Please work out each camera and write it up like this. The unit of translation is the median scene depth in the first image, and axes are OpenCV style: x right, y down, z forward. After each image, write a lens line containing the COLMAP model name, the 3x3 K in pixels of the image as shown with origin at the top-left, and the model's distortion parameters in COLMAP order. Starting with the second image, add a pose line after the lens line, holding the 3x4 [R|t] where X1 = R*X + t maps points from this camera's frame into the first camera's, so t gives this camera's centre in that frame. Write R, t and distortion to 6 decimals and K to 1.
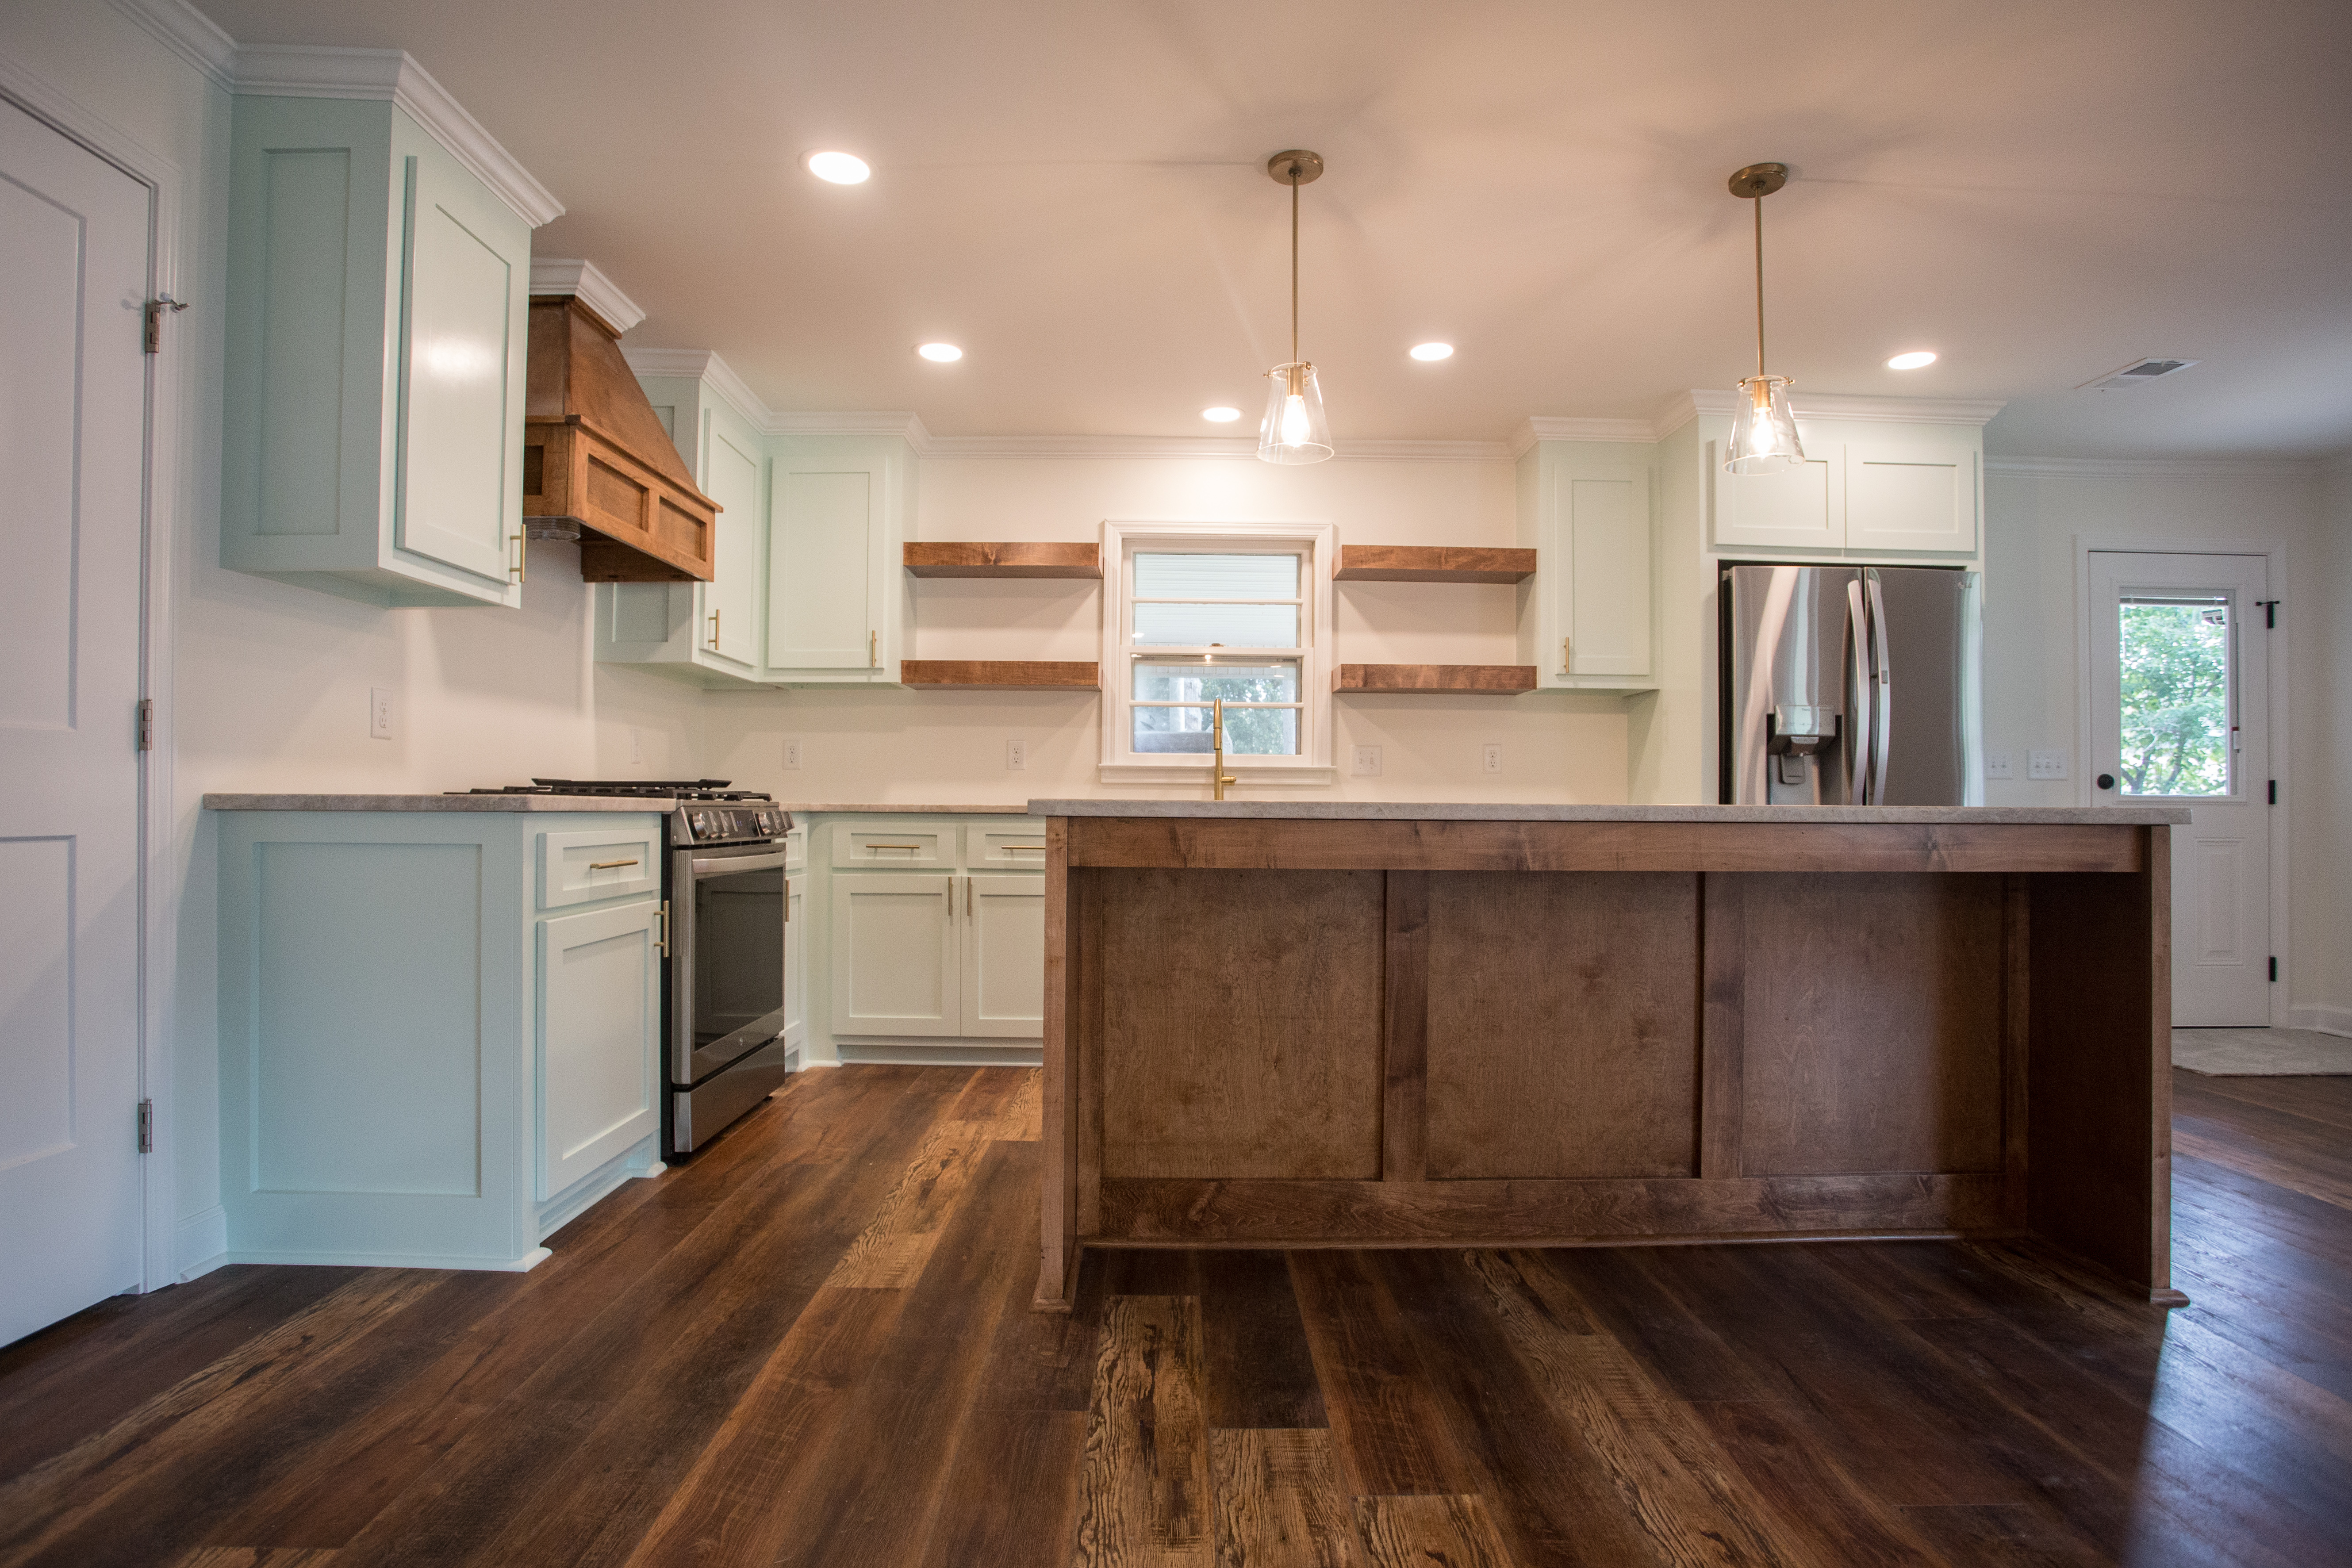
lens RADIAL K [[1180.1, 0, 1173.8], [0, 1180.1, 791.5], [0, 0, 1]] dist [-0.078200, 0.033997]
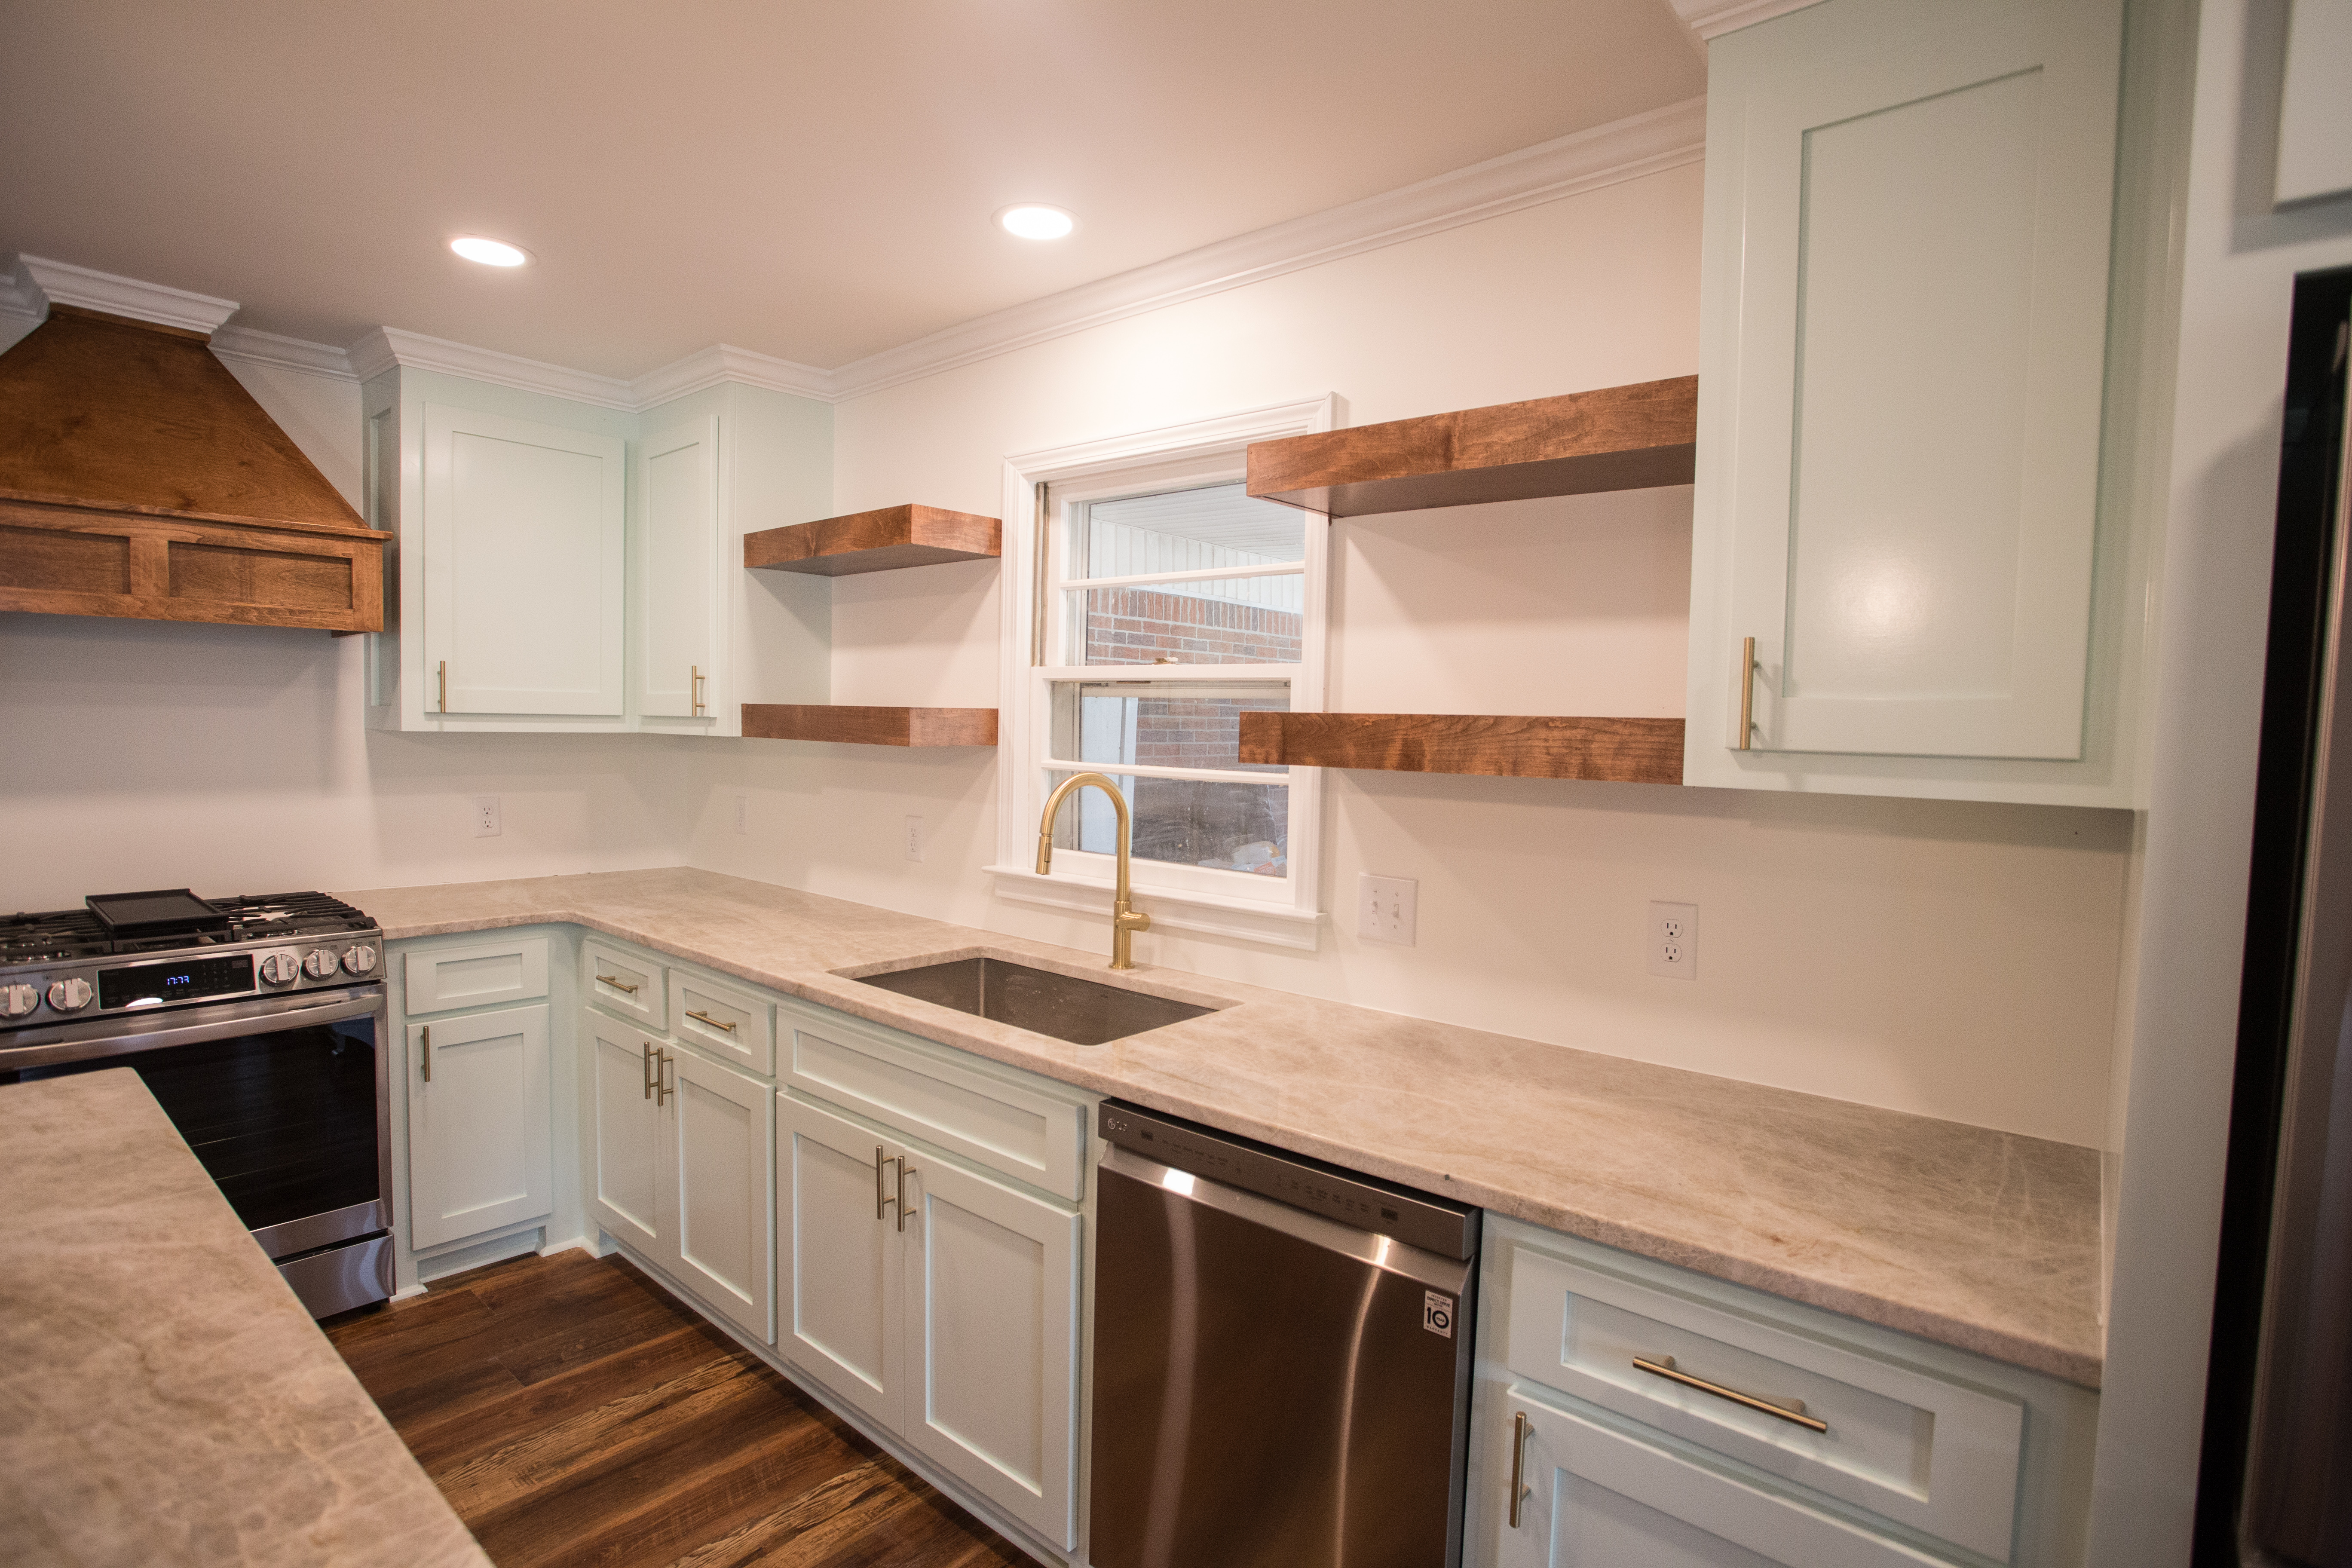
lens RADIAL K [[1148.3, 0, 1174.6], [0, 1148.3, 789.0], [0, 0, 1]] dist [-0.072014, 0.028430]
pose [[0.758451, 0.049225, -0.649868, 0.748265], [-0.009639, 0.997882, 0.064335, -0.193972], [0.651659, -0.042531, 0.757319, 1.177059]]
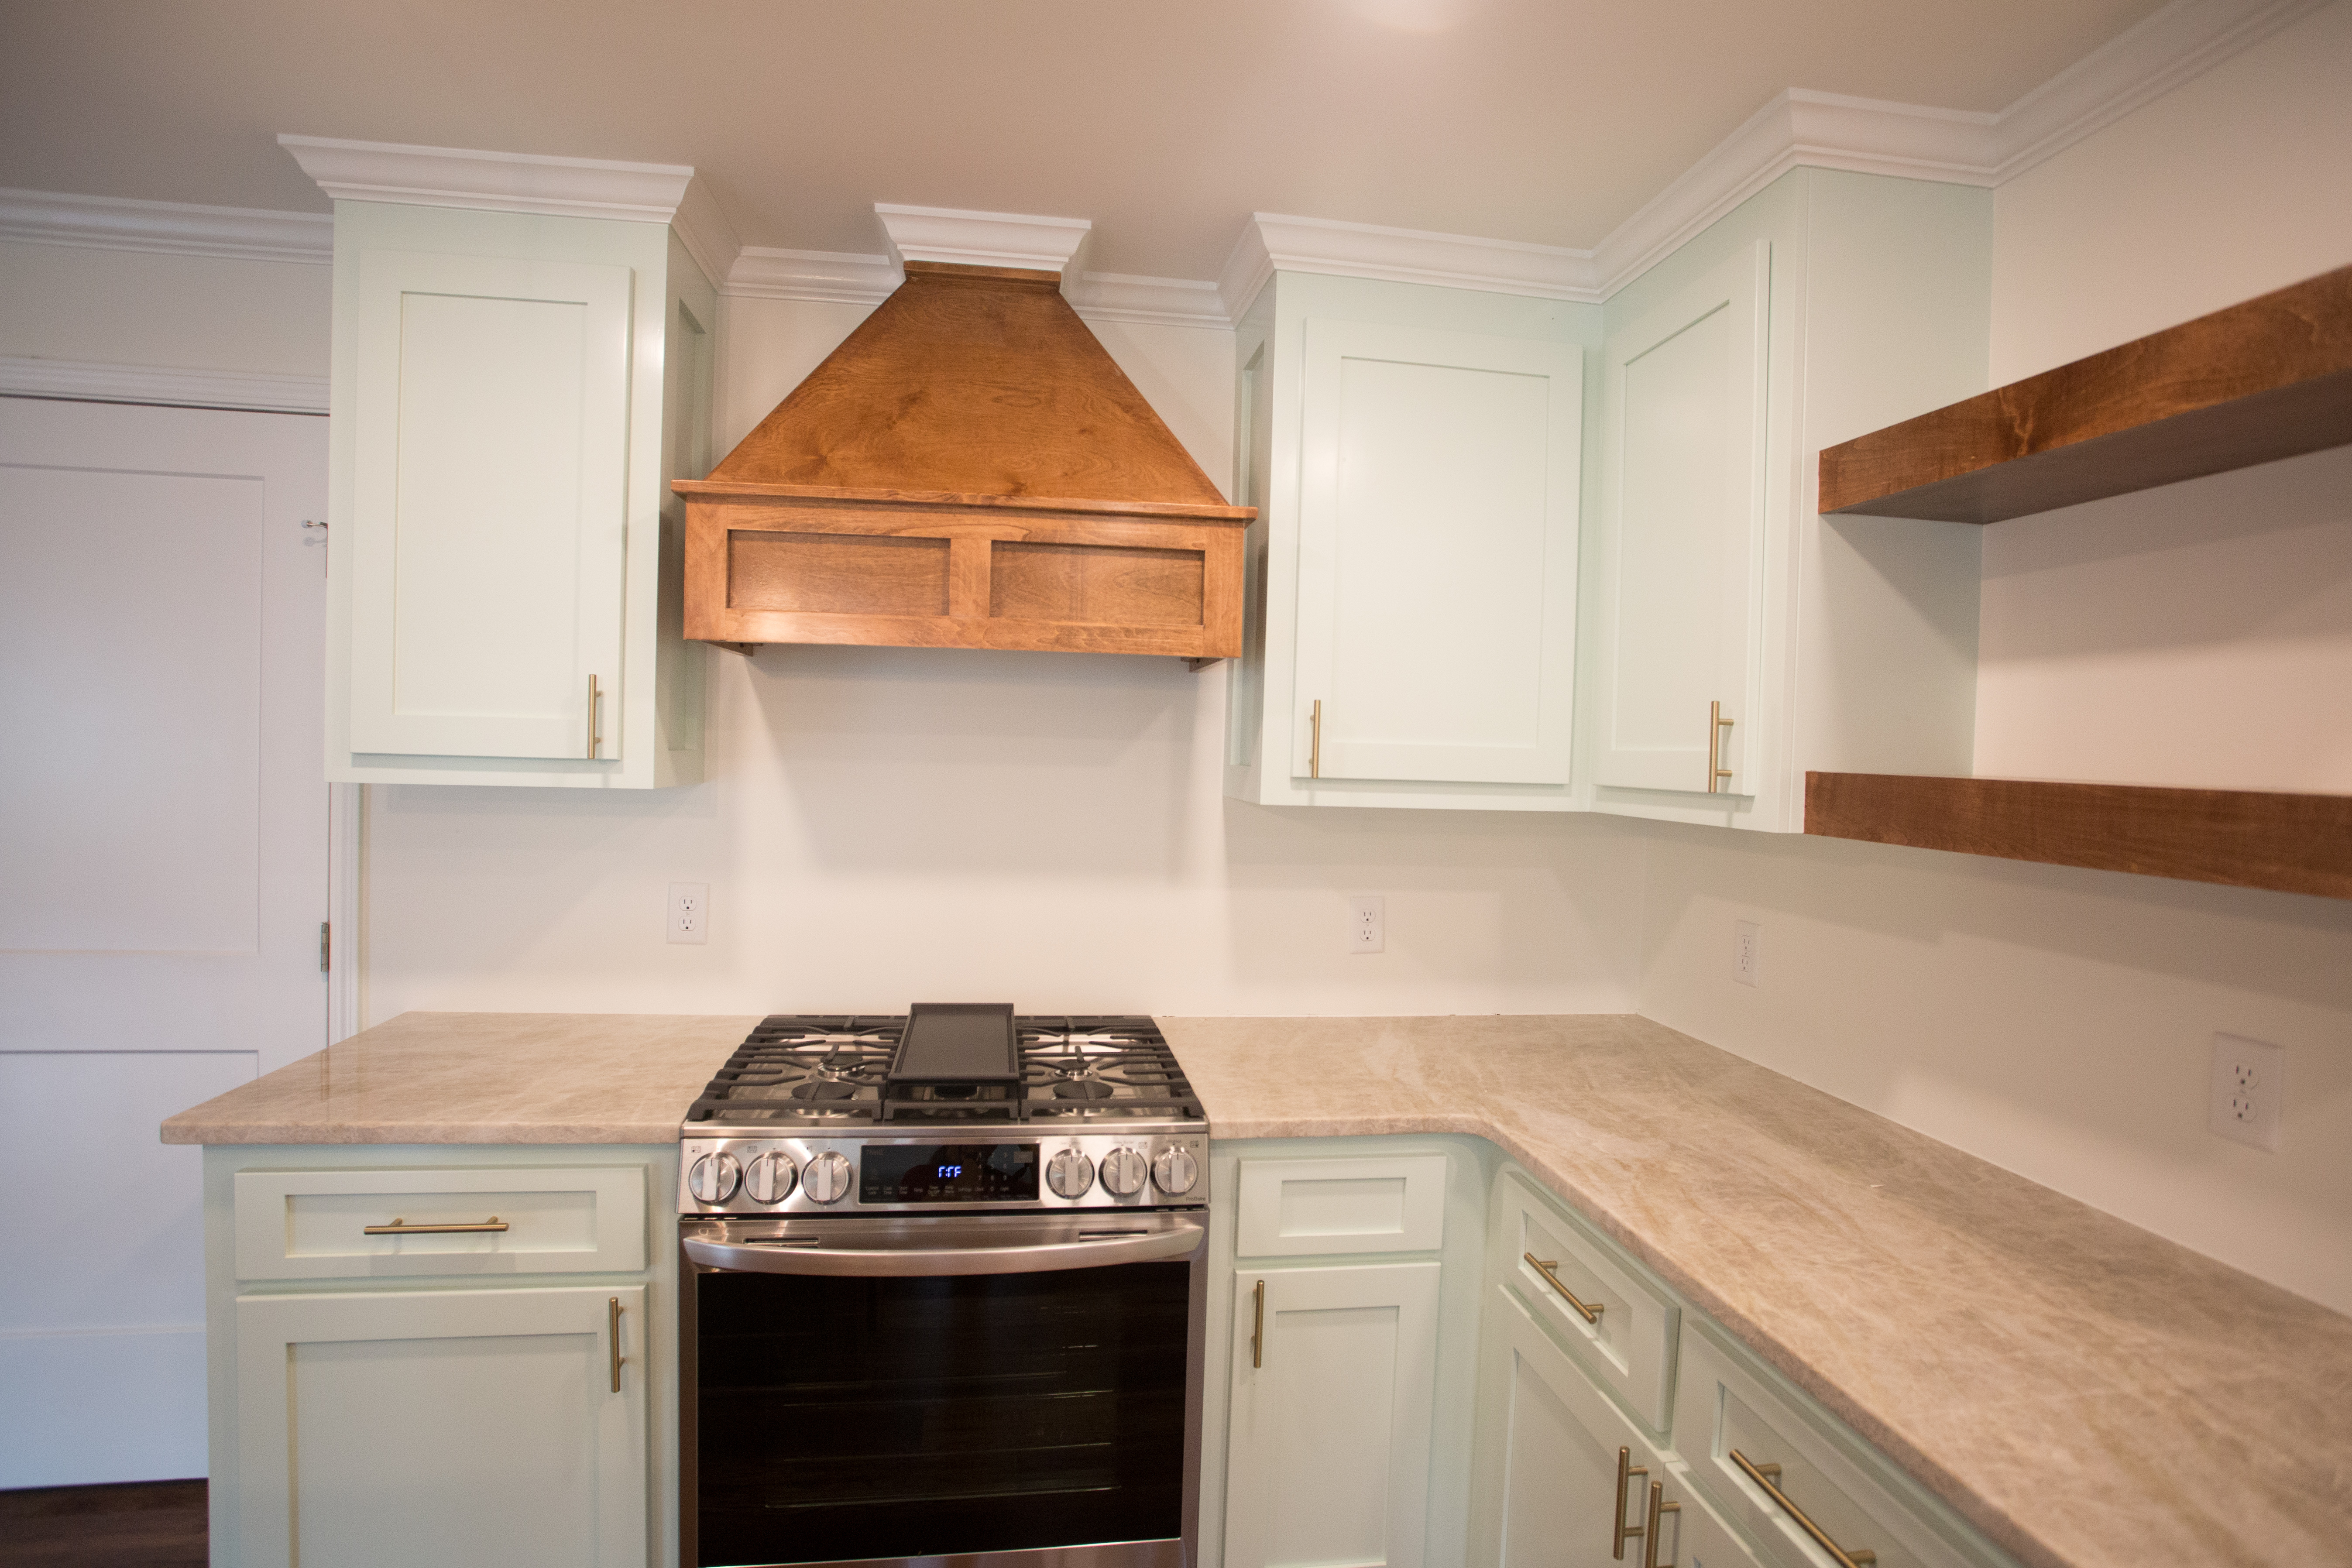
lens RADIAL K [[1172.3, 0, 1172.1], [0, 1172.3, 784.3], [0, 0, 1]] dist [-0.078960, 0.037260]
pose [[0.143297, 0.030471, -0.989210, 0.180914], [-0.015280, 0.999475, 0.028574, -0.208408], [0.989562, 0.011021, 0.143688, 1.356877]]
